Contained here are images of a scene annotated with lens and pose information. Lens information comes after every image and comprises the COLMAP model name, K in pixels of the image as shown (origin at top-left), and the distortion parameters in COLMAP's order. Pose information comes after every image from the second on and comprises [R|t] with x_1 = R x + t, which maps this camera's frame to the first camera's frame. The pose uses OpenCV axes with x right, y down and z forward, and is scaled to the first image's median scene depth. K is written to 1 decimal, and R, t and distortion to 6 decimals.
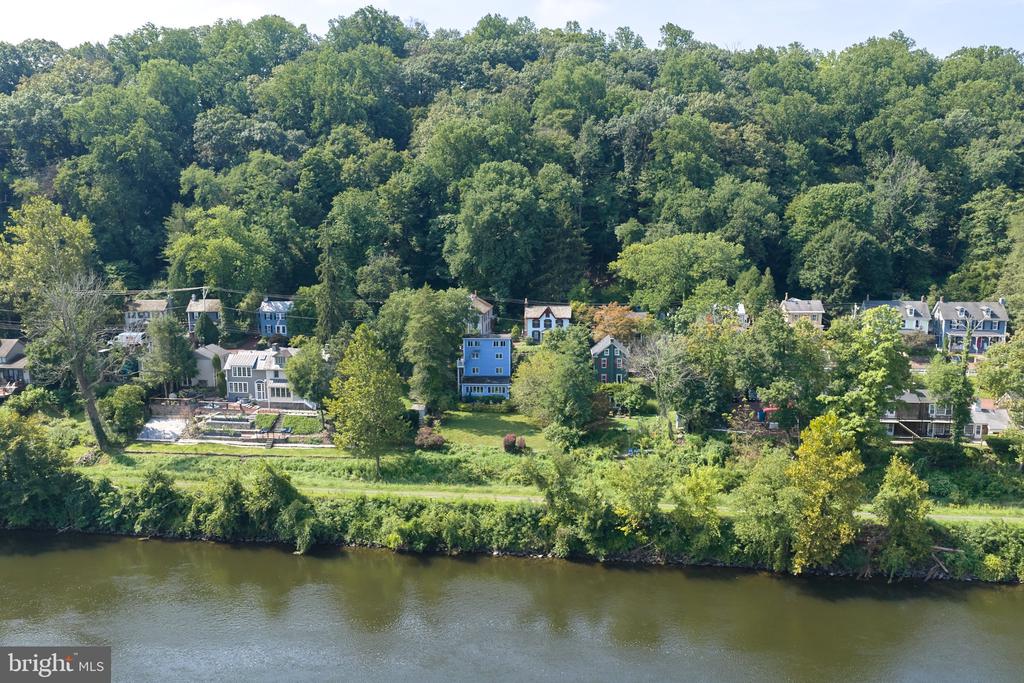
lens RADIAL K [[850.4, 0, 512.0], [0, 850.4, 341.5], [0, 0, 1]] dist [0.000769, -0.004789]
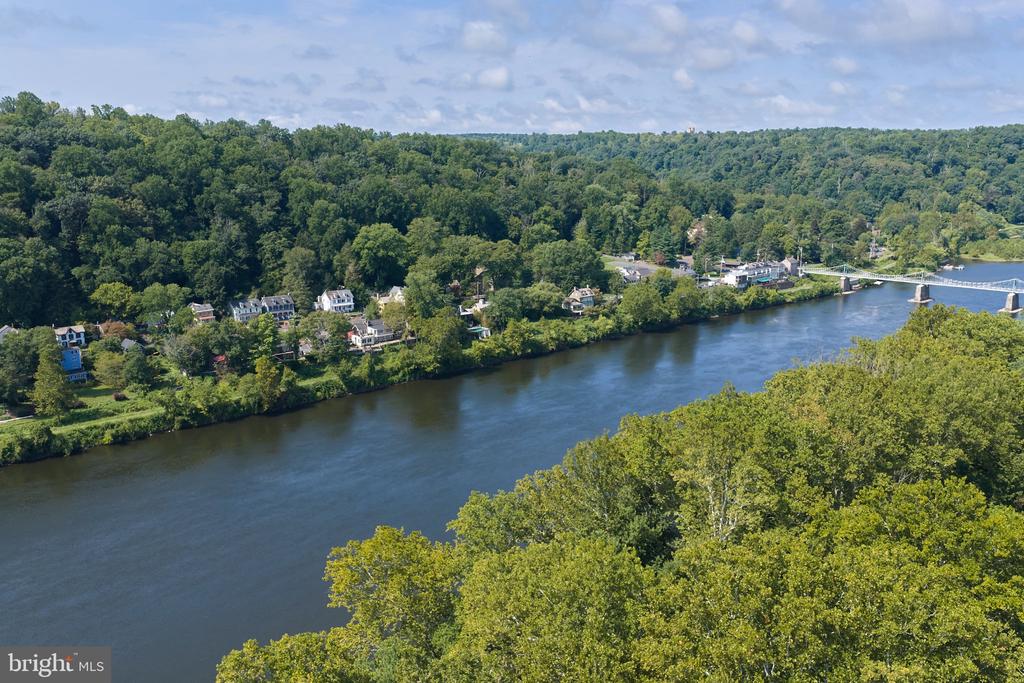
lens RADIAL K [[850.4, 0, 512.0], [0, 850.4, 341.5], [0, 0, 1]] dist [0.000769, -0.004789]
pose [[0.652760, -0.160724, 0.740319, -0.746585], [0.112981, 0.986960, 0.114651, -0.123258], [-0.749092, 0.008802, 0.662407, -0.952535]]
